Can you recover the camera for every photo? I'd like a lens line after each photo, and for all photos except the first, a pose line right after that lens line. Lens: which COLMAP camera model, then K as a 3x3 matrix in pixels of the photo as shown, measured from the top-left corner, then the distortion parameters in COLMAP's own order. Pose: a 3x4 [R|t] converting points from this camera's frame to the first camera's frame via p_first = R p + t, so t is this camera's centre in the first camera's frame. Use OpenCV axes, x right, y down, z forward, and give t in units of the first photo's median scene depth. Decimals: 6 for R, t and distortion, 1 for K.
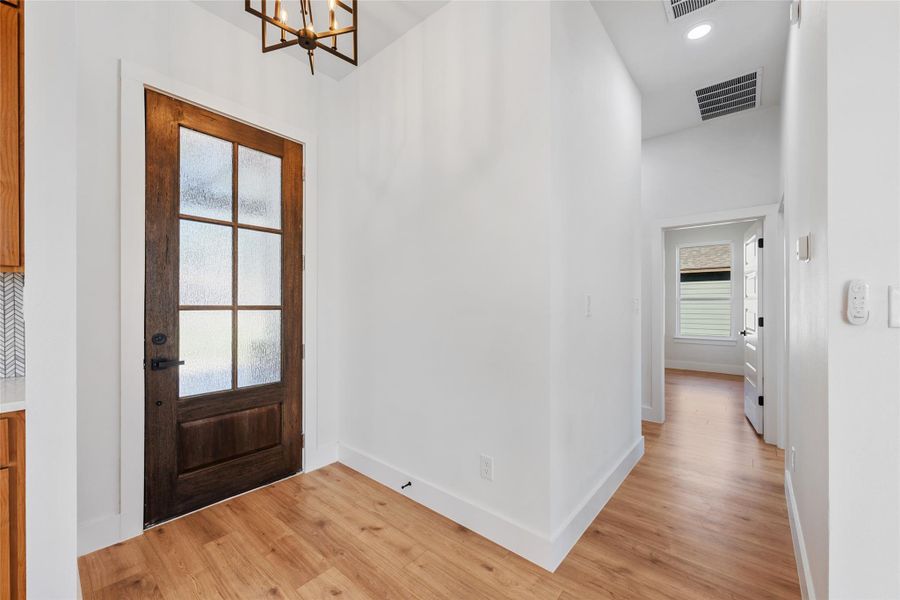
lens RADIAL K [[358.7, 0, 447.6], [0, 358.7, 304.4], [0, 0, 1]] dist [-0.002816, 0.000831]
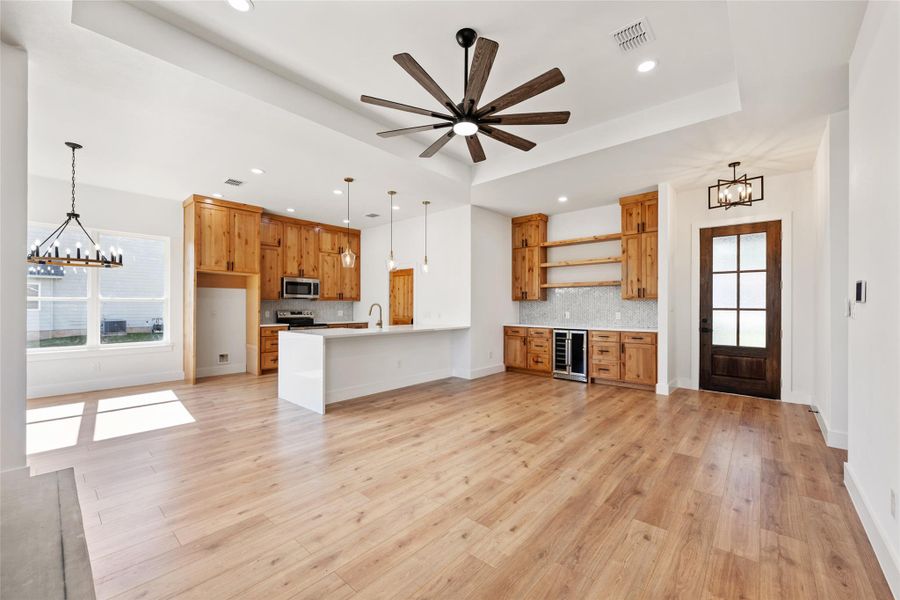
lens RADIAL K [[358.7, 0, 450.5], [0, 358.7, 304.7], [0, 0, 1]] dist [-0.002816, 0.000831]
pose [[-0.014707, -0.003550, -0.999886, 1.515635], [-0.004587, 0.999983, -0.003483, -0.003431], [0.999881, 0.004535, -0.014723, -0.683351]]
